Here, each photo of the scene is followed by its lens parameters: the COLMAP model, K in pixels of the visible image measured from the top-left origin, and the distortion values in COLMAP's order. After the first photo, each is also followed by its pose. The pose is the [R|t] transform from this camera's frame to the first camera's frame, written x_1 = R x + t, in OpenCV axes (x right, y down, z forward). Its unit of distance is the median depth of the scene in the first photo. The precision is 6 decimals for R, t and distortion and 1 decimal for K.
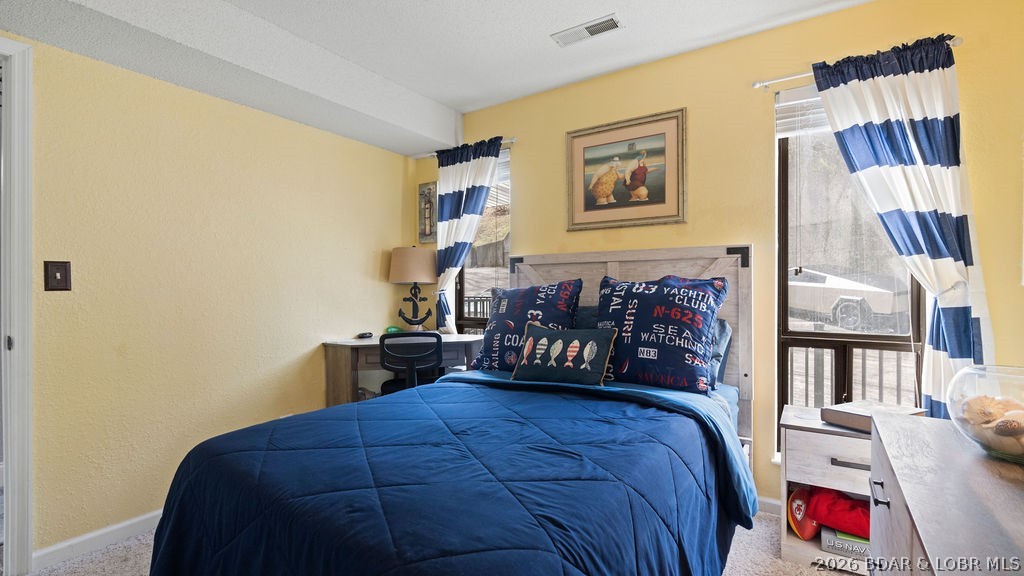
lens RADIAL K [[488.8, 0, 512.9], [0, 488.8, 287.1], [0, 0, 1]] dist [-0.004520, 0.000262]
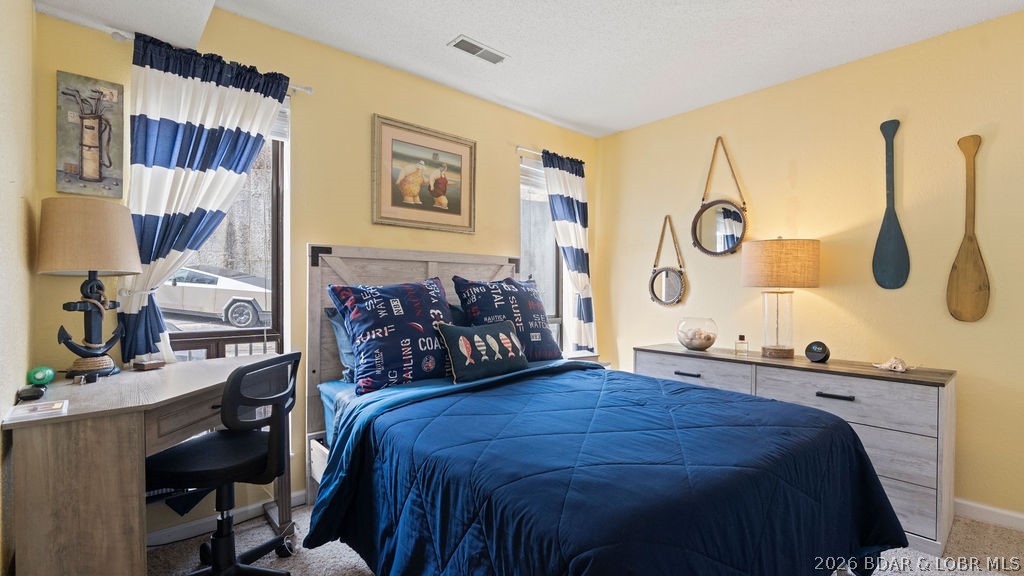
lens RADIAL K [[460.1, 0, 525.0], [0, 460.1, 291.2], [0, 0, 1]] dist [0.002690, 0.000682]
pose [[0.221471, 0.000592, 0.975167, -0.690797], [-0.005423, 0.999985, 0.000624, 0.009486], [-0.975152, -0.005426, 0.221471, 0.564344]]
